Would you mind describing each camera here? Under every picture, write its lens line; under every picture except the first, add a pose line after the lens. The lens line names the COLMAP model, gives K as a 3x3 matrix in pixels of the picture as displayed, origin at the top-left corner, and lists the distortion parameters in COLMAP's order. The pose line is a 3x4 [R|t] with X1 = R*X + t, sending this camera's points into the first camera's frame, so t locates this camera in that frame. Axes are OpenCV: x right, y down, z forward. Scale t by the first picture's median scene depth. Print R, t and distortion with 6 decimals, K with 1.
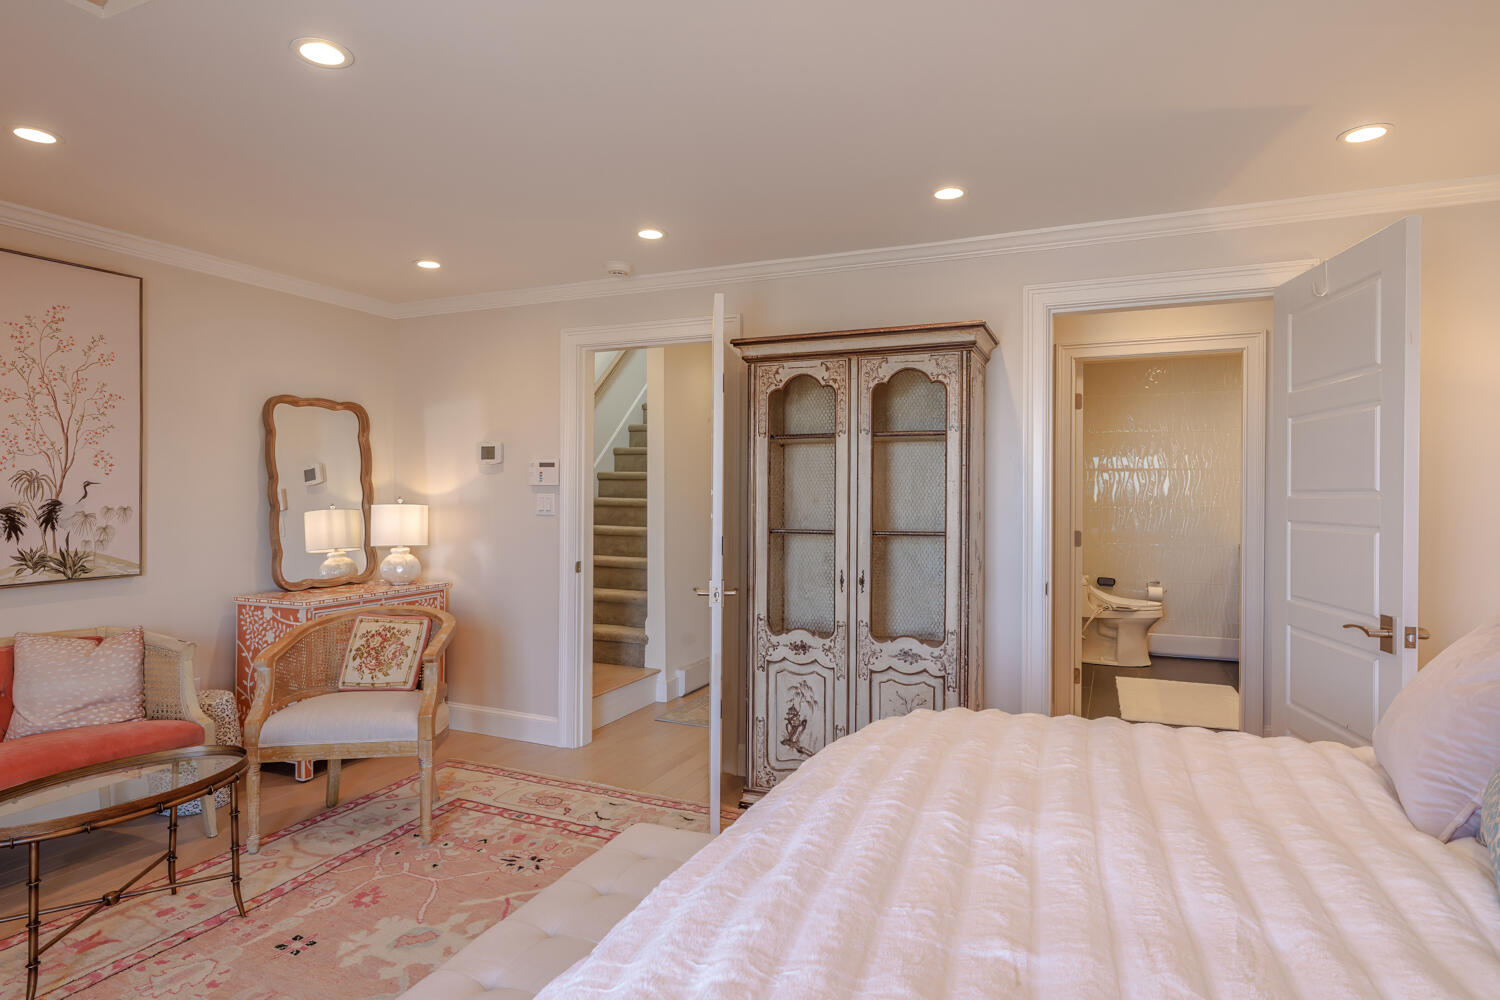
lens RADIAL K [[847.8, 0, 749.6], [0, 847.8, 495.9], [0, 0, 1]] dist [0.001789, 0.001023]
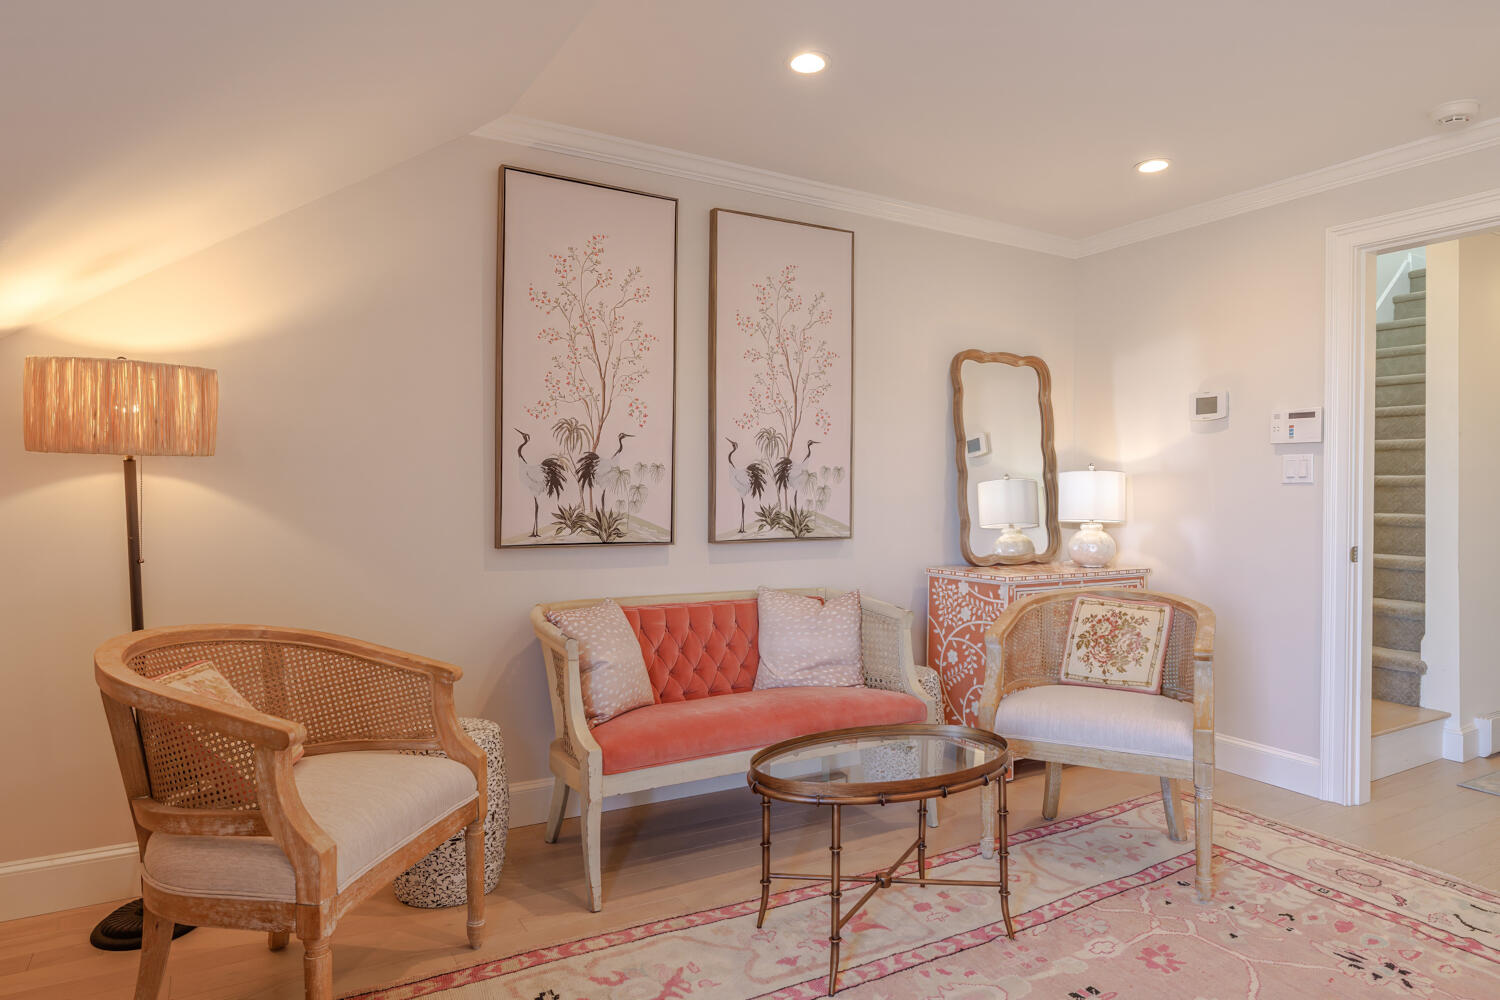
lens RADIAL K [[902.9, 0, 749.7], [0, 902.9, 498.1], [0, 0, 1]] dist [-0.000400, 0.003492]
pose [[0.811437, 0.006297, -0.584407, -0.214691], [-0.006584, 0.999977, 0.001633, 0.048001], [0.584403, 0.002523, 0.811459, 0.098237]]
